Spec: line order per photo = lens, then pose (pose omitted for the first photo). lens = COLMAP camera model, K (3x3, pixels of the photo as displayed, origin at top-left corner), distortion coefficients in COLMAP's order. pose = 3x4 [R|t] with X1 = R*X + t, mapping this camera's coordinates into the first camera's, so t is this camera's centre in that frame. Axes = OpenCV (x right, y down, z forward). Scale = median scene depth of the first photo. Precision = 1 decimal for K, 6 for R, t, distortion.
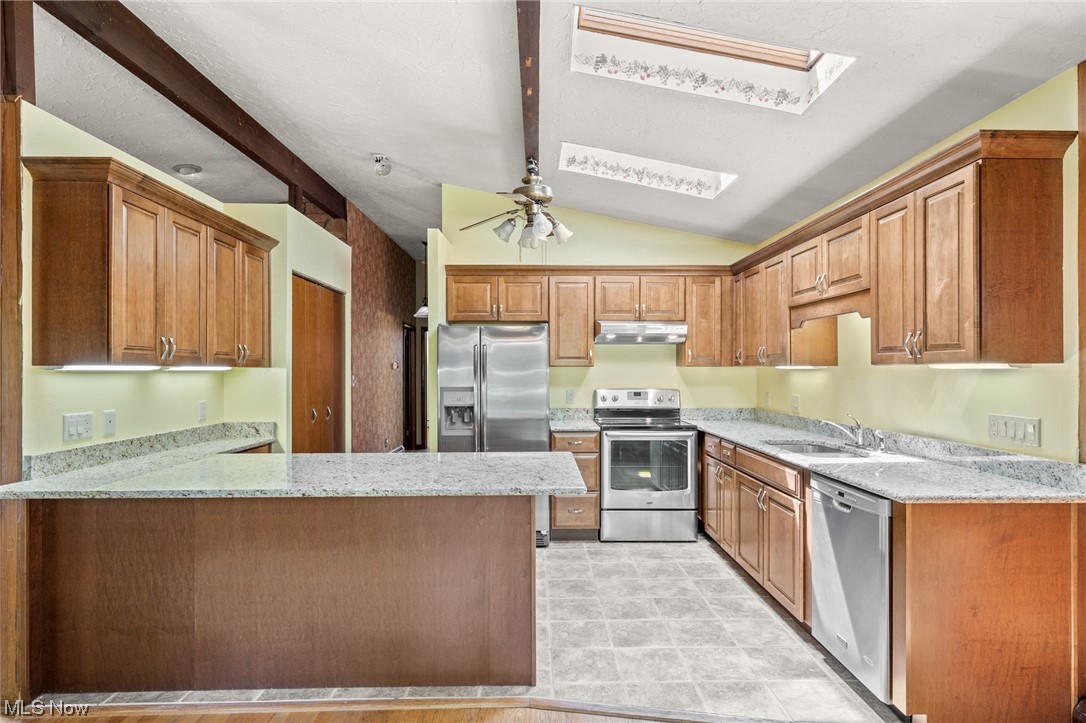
lens RADIAL K [[576.7, 0, 542.8], [0, 576.7, 369.7], [0, 0, 1]] dist [0.007347, -0.002516]
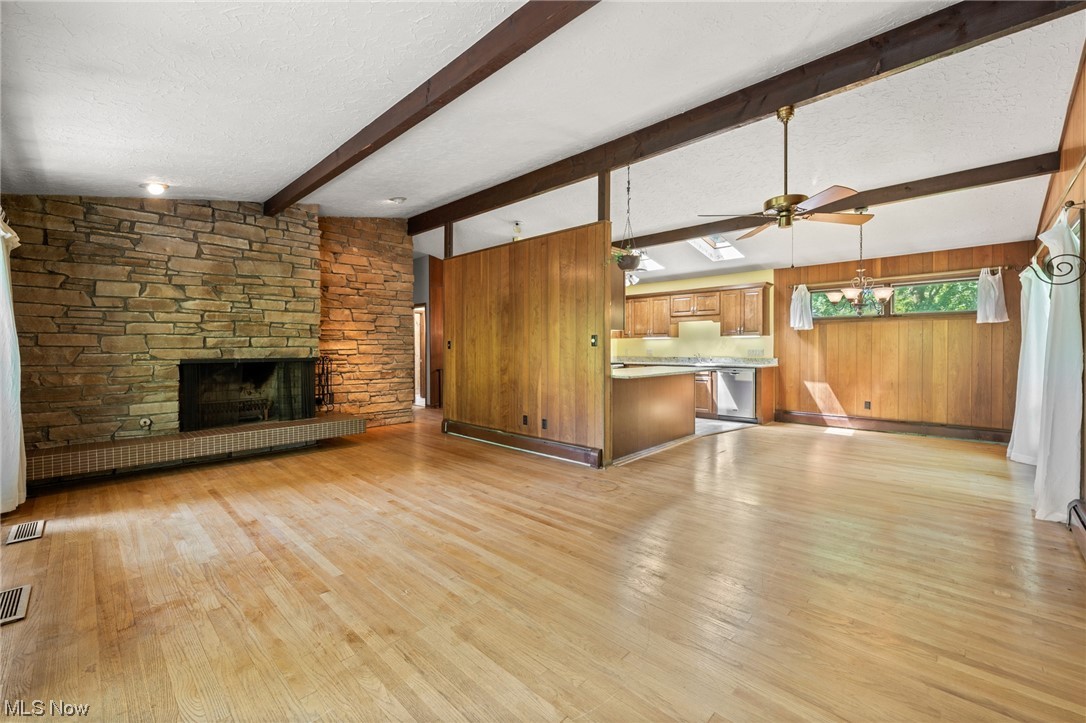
lens RADIAL K [[450.6, 0, 544.0], [0, 450.6, 352.3], [0, 0, 1]] dist [-0.000293, 0.000004]
pose [[0.706294, -0.009618, 0.707853, -1.999161], [0.003407, 0.999942, 0.010187, 0.054075], [-0.707910, -0.004784, 0.706286, -0.148408]]
